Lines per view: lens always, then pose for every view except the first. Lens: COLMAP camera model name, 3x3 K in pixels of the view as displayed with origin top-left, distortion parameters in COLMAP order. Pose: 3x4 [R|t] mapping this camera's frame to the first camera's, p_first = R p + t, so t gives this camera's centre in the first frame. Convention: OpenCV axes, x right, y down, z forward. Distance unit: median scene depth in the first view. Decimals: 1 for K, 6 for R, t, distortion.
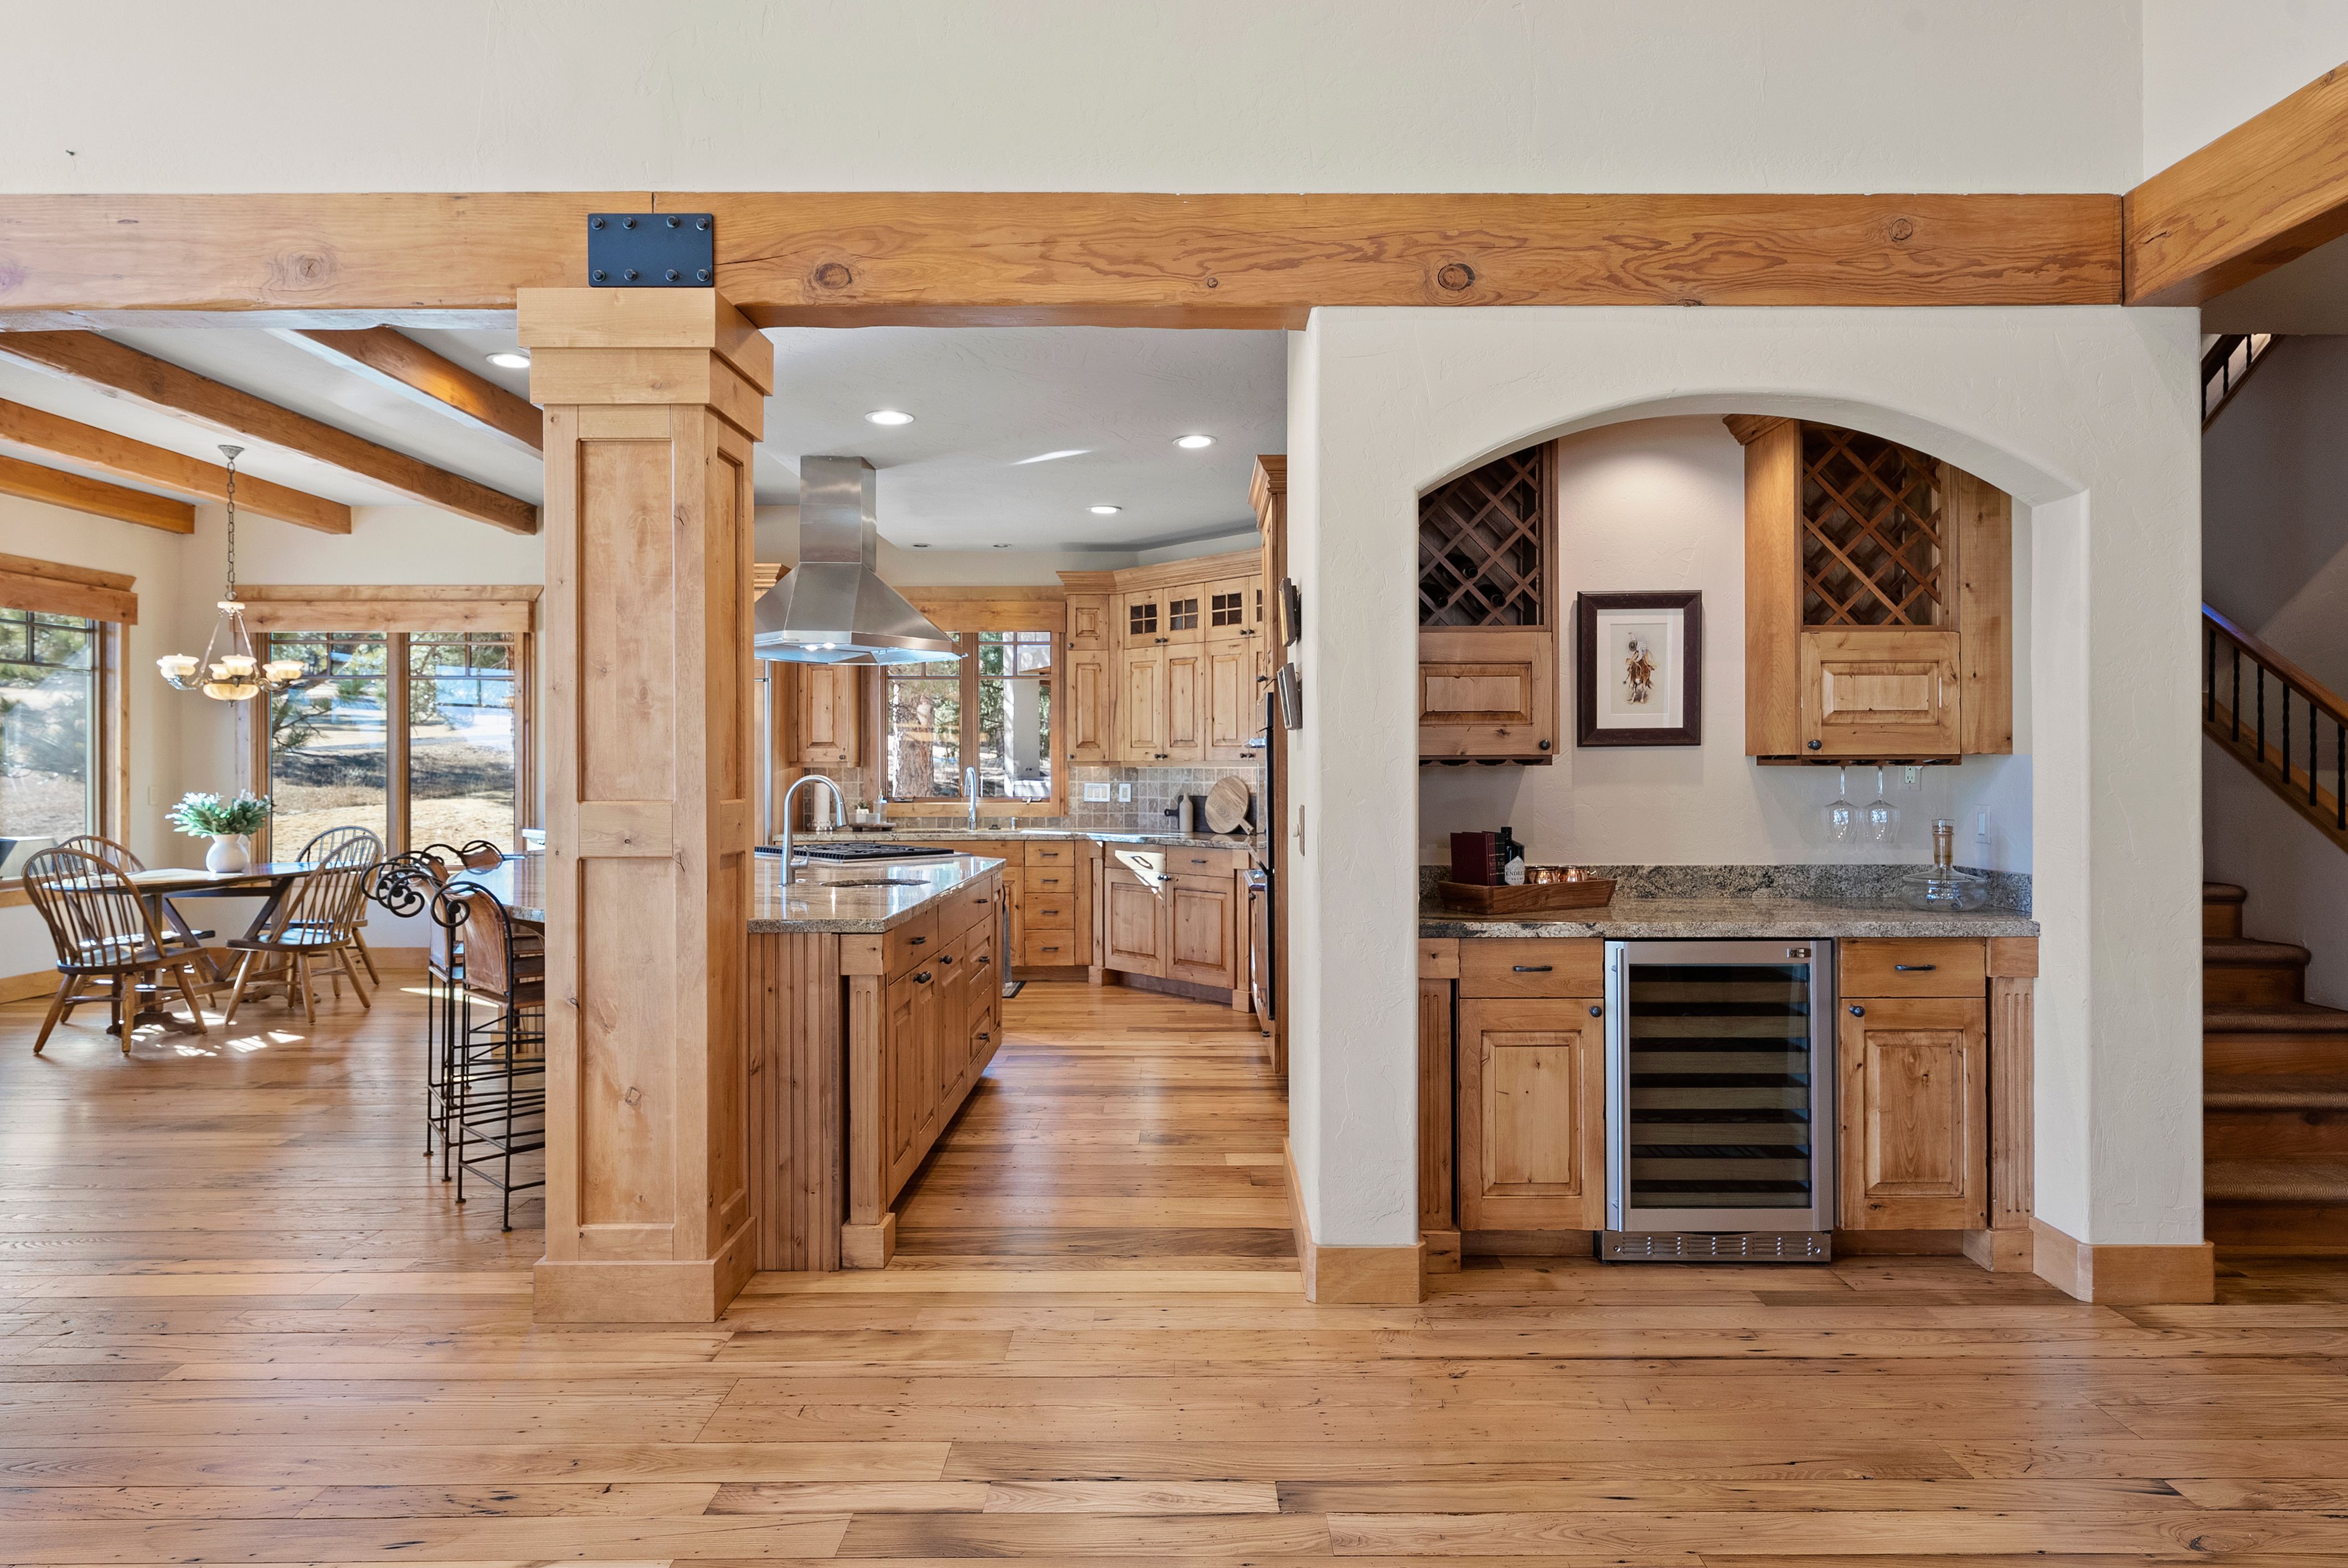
lens RADIAL K [[1298.0, 0, 1187.4], [0, 1298.0, 763.4], [0, 0, 1]] dist [0.009328, -0.002968]
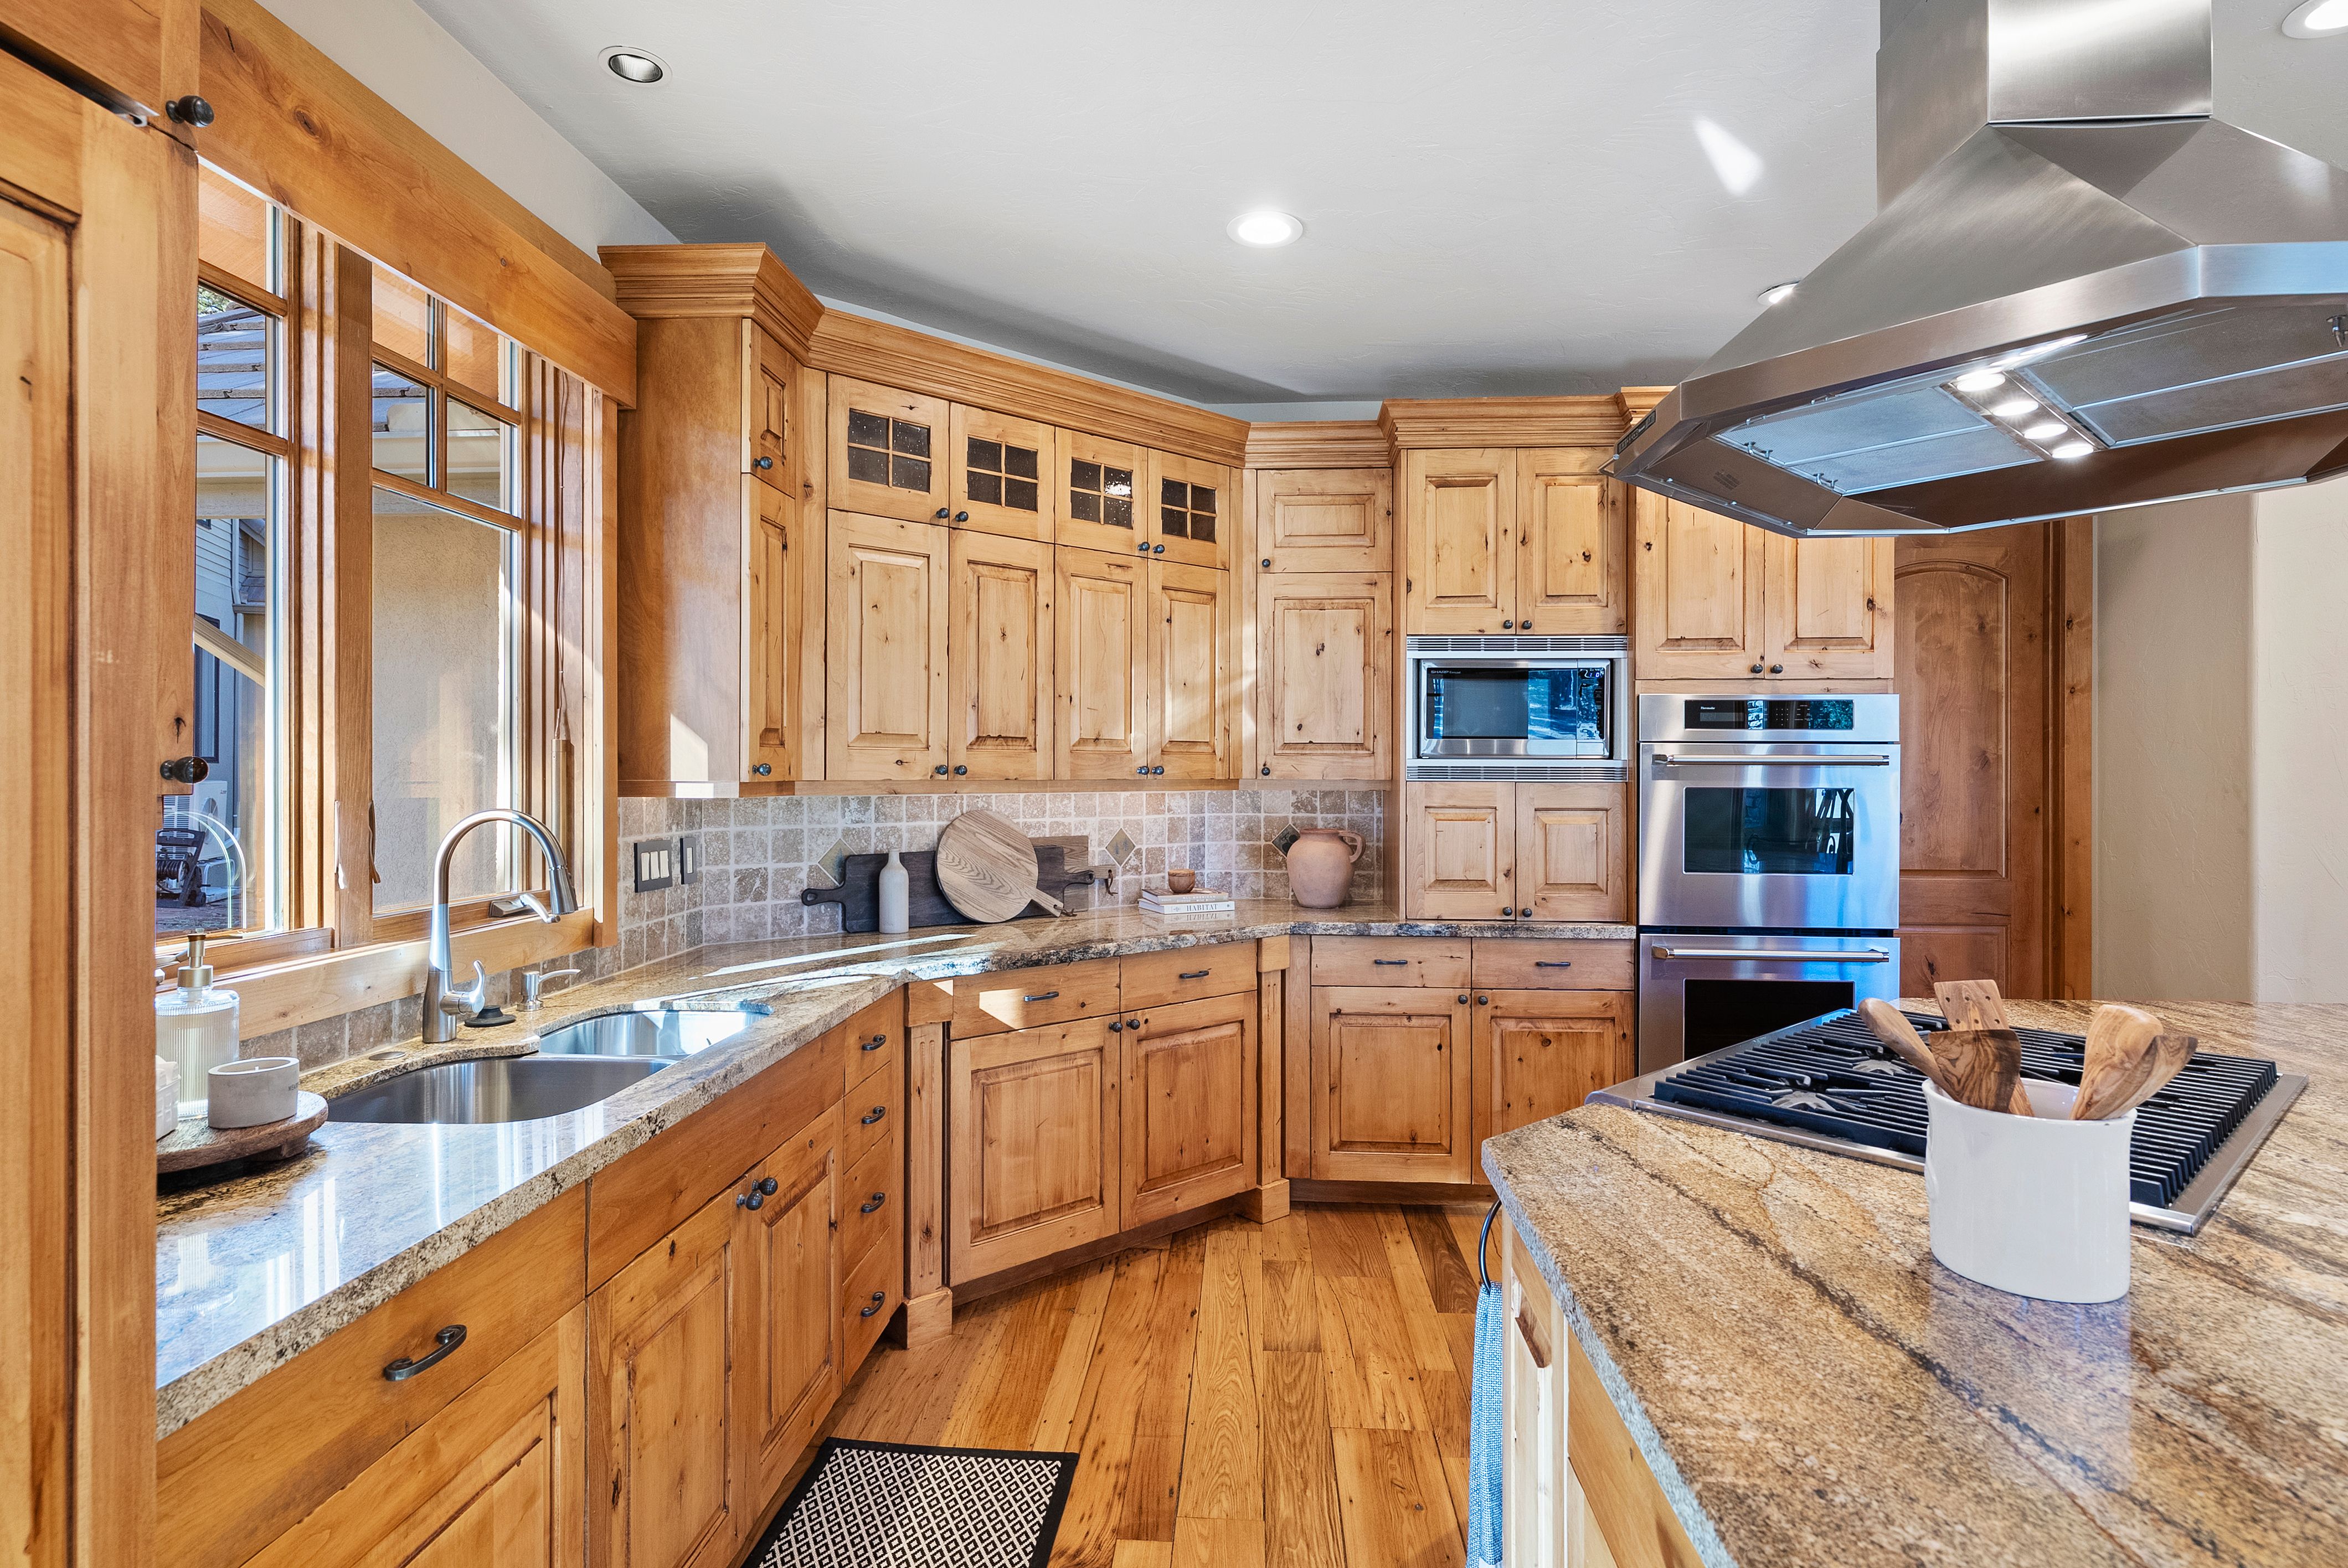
lens RADIAL K [[1154.7, 0, 1184.8], [0, 1154.7, 775.4], [0, 0, 1]] dist [-0.003274, -0.000500]
pose [[0.074598, -0.003079, 0.997209, -0.414899], [-0.005285, 0.999980, 0.003482, -0.005516], [-0.997200, -0.005530, 0.074581, 0.885309]]
